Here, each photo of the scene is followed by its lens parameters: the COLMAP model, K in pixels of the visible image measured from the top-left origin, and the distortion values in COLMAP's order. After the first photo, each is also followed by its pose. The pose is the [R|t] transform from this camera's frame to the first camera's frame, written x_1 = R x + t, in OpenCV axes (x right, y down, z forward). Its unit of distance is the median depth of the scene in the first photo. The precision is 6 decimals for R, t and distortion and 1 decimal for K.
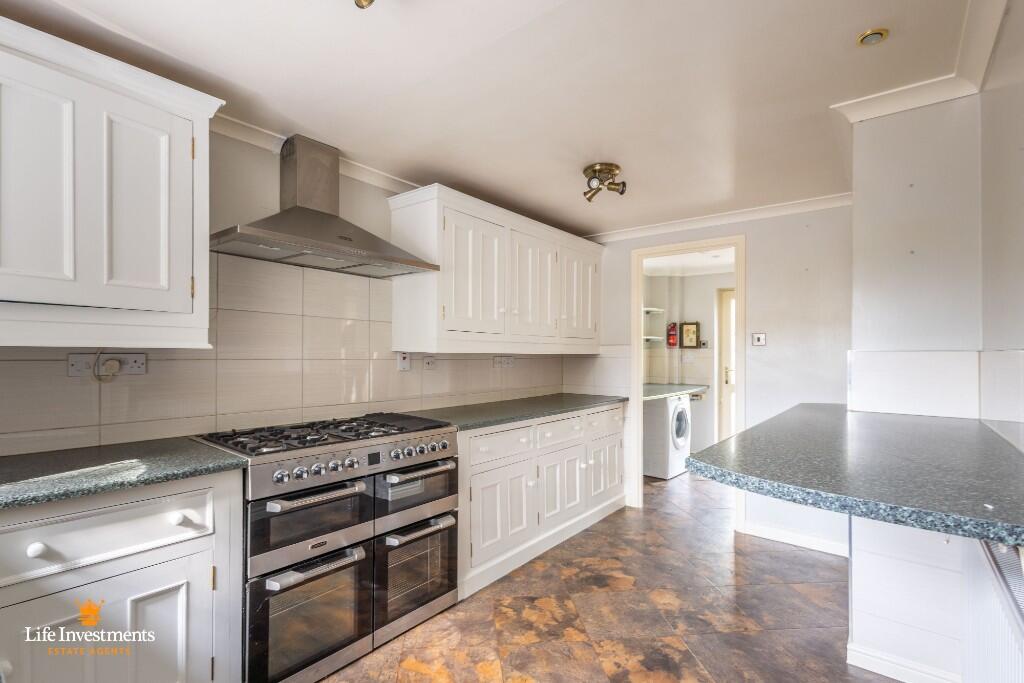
lens RADIAL K [[470.7, 0, 512.0], [0, 470.7, 341.5], [0, 0, 1]] dist [0.003165, 0.000023]
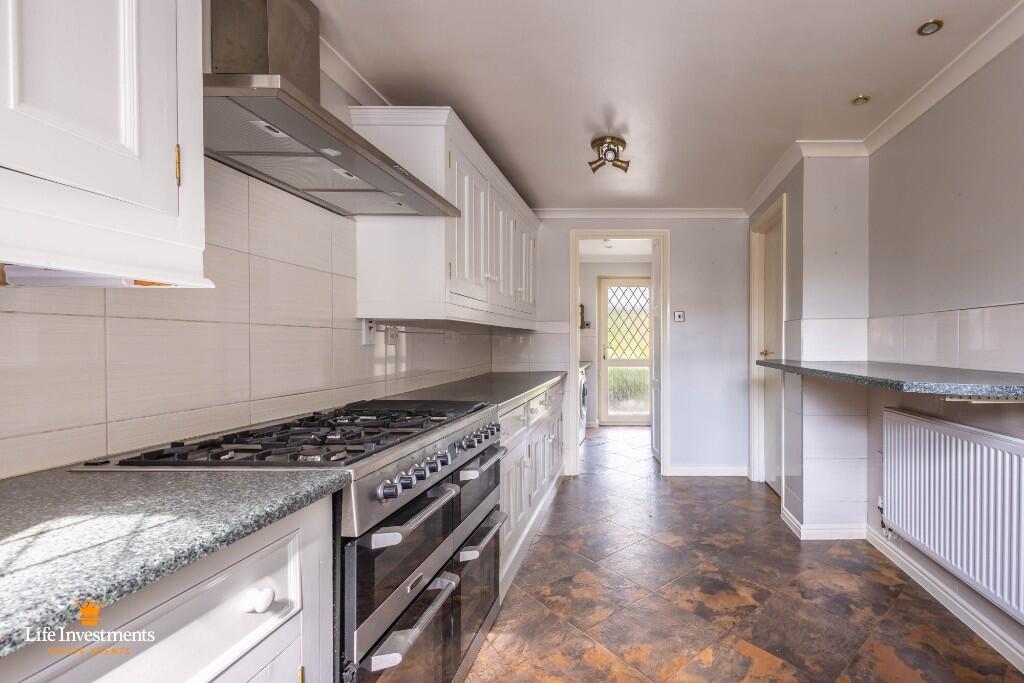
lens RADIAL K [[479.3, 0, 512.6], [0, 479.3, 346.7], [0, 0, 1]] dist [0.001705, 0.000019]
pose [[0.779715, -0.003776, 0.626123, -0.699807], [-0.003199, 0.999945, 0.010014, 0.074883], [-0.626127, -0.009811, 0.779660, 0.348207]]
